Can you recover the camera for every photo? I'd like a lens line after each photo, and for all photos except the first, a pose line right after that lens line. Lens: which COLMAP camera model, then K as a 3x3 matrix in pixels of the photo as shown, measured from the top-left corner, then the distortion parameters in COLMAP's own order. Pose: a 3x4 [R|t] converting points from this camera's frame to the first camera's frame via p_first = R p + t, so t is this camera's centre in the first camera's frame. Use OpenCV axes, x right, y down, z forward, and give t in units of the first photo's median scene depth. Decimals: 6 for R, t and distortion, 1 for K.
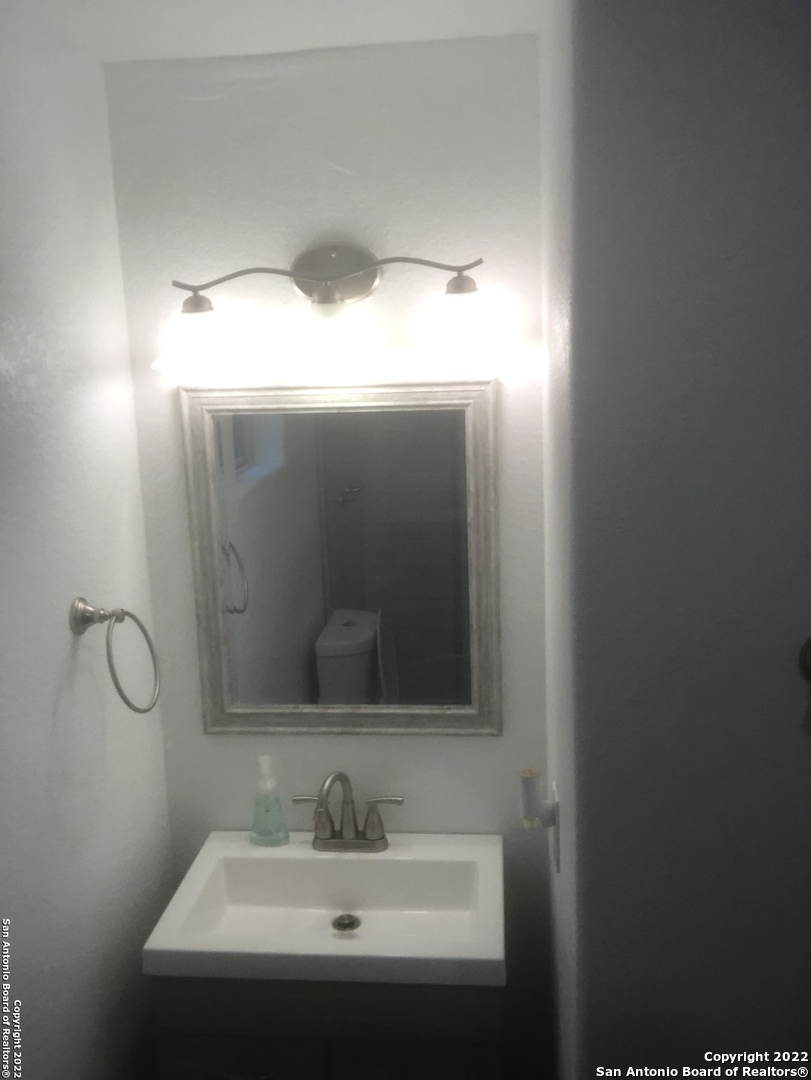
lens RADIAL K [[1000.2, 0, 407.1], [0, 1000.2, 536.4], [0, 0, 1]] dist [0.063279, 0.000000]
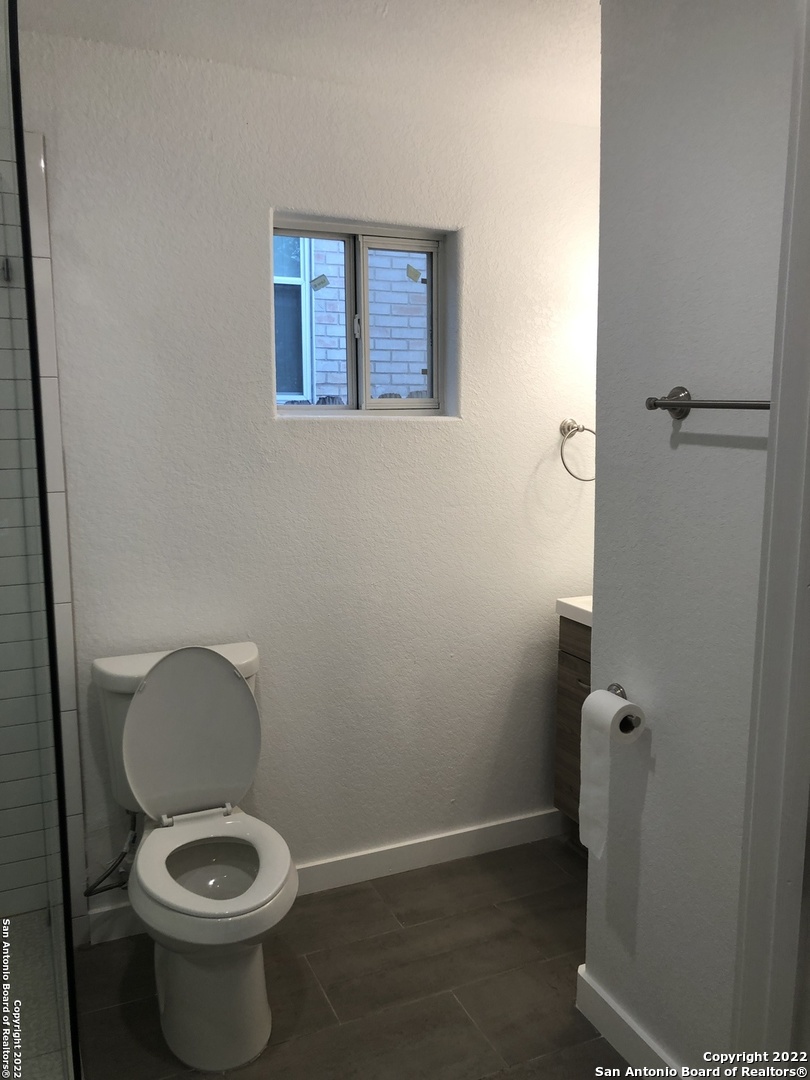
lens RADIAL K [[886.4, 0, 400.5], [0, 886.4, 536.1], [0, 0, 1]] dist [0.045100, -0.047390]
pose [[0.490038, 0.160931, -0.856717, 0.876891], [-0.177303, 0.980667, 0.082799, 0.170459], [0.853479, 0.111324, 0.509098, -0.118717]]
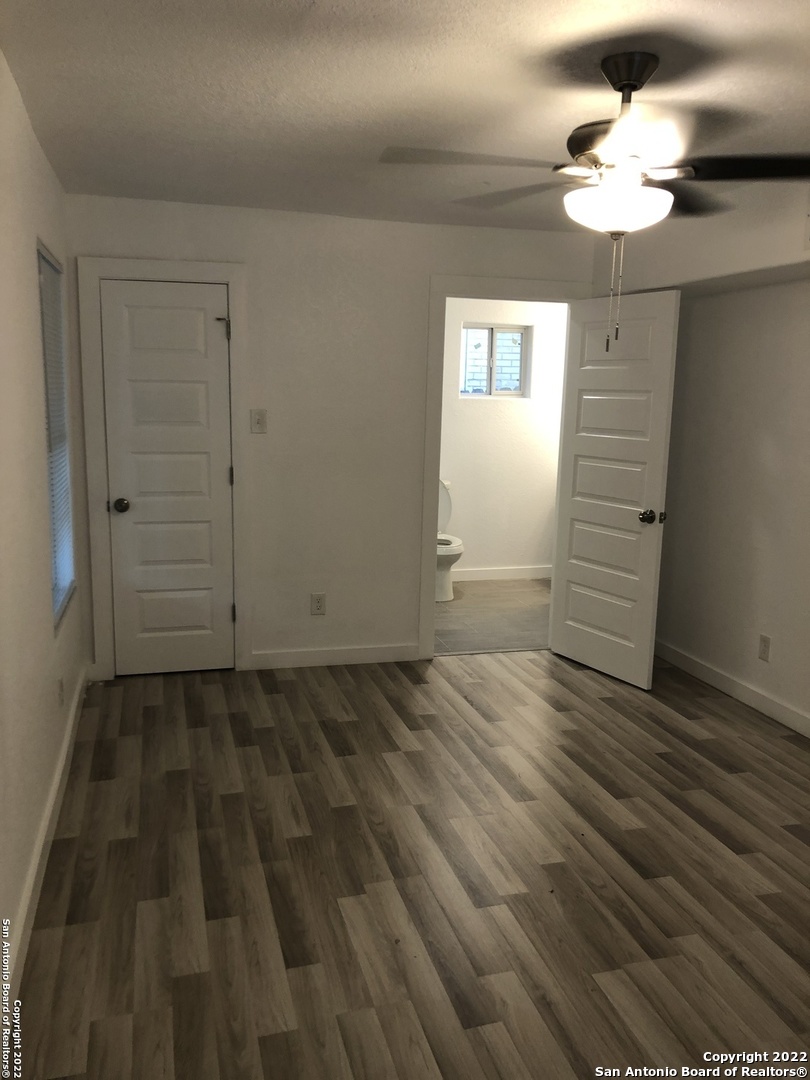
lens RADIAL K [[886.4, 0, 401.9], [0, 886.4, 542.9], [0, 0, 1]] dist [0.045100, -0.047390]
pose [[0.356424, 0.203919, -0.911800, 2.834050], [-0.206447, 0.968960, 0.136002, 0.265107], [0.911231, 0.139764, 0.387459, -1.095201]]
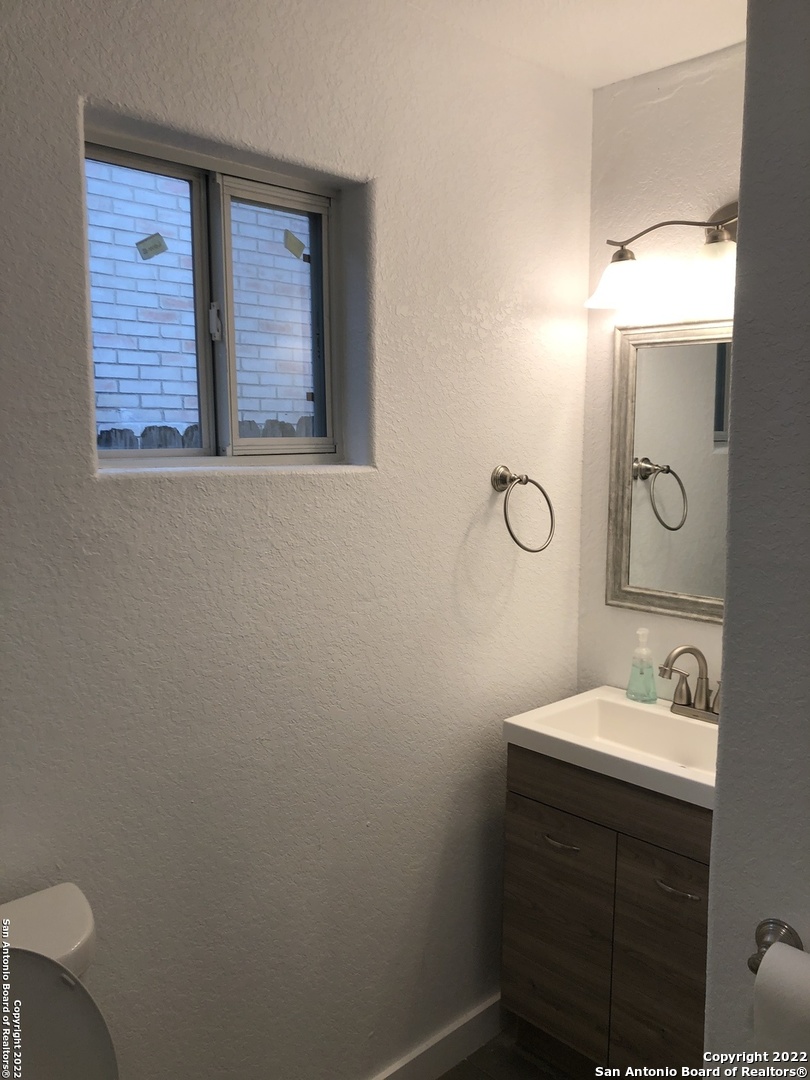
lens RADIAL K [[886.4, 0, 403.2], [0, 886.4, 545.3], [0, 0, 1]] dist [0.045100, -0.047390]
pose [[0.757789, 0.122591, -0.640880, 0.325309], [-0.149499, 0.988685, 0.012351, 0.151368], [0.635142, 0.086452, 0.767542, -0.032011]]
